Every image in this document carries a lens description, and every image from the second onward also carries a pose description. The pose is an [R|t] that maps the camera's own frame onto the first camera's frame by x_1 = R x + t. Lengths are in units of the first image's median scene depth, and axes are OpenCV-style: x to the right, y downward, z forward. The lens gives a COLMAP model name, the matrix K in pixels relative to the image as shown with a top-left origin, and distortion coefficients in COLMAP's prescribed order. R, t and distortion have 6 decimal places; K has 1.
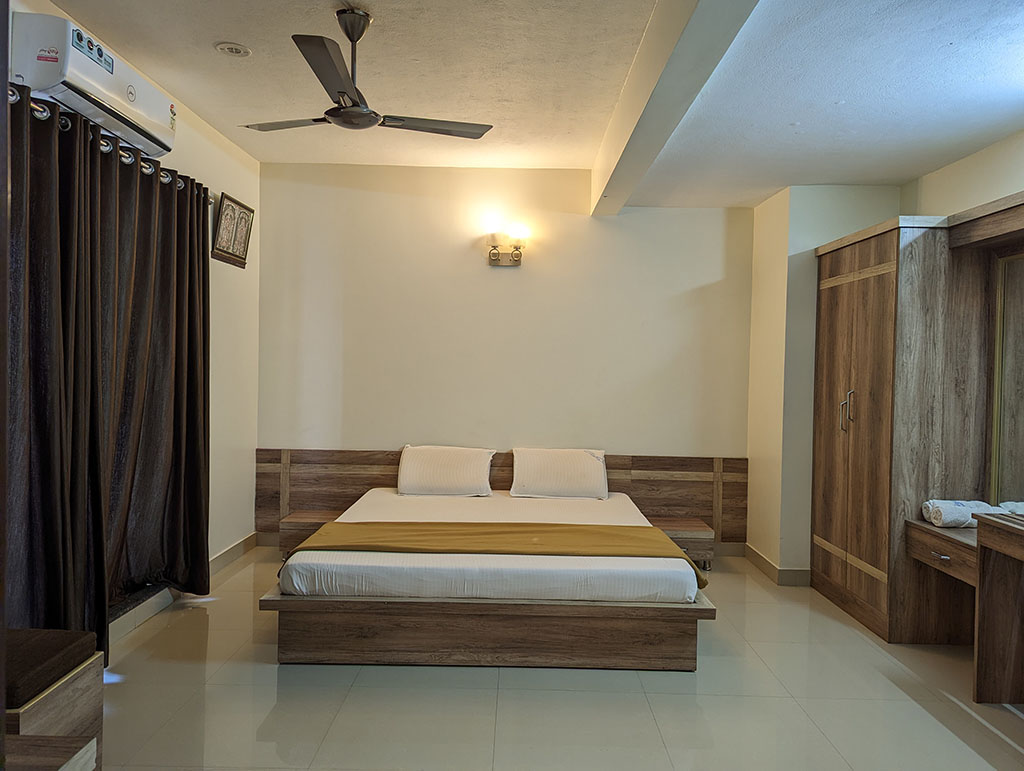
lens RADIAL K [[722.9, 0, 511.9], [0, 722.9, 382.7], [0, 0, 1]] dist [0.080036, -0.078518]
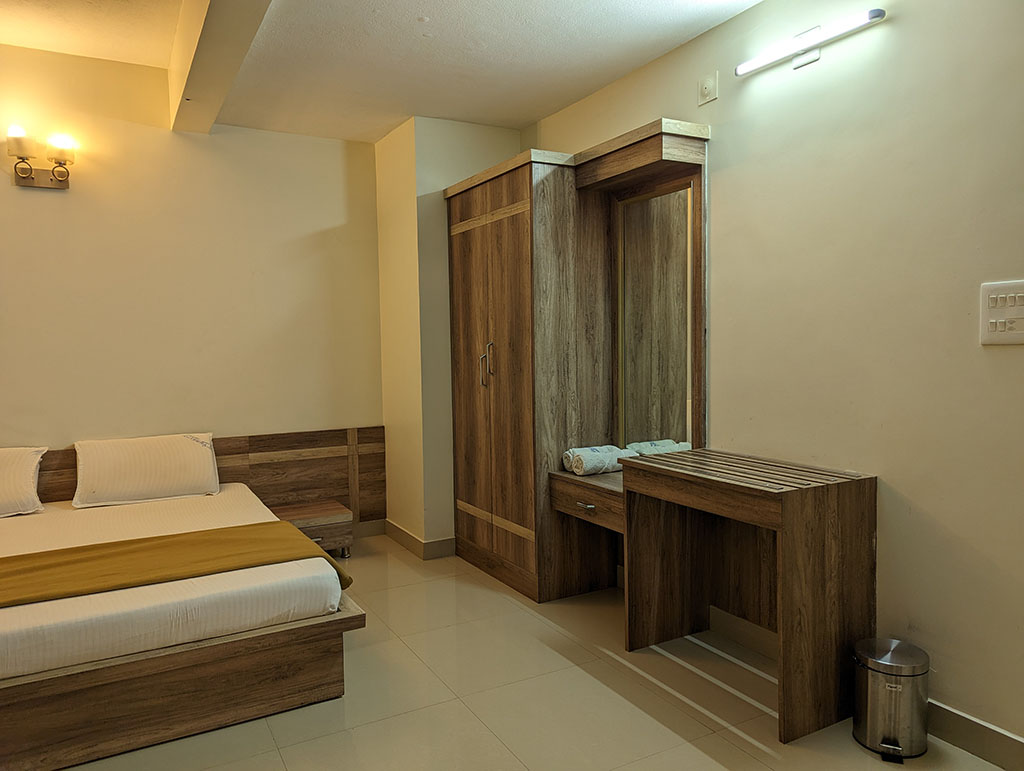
lens RADIAL K [[722.9, 0, 511.9], [0, 722.9, 382.7], [0, 0, 1]] dist [0.080036, -0.078518]
pose [[0.871423, -0.059833, 0.486870, 0.036632], [0.044074, 0.998069, 0.043771, 0.024022], [-0.488549, -0.016685, 0.872377, 0.187332]]
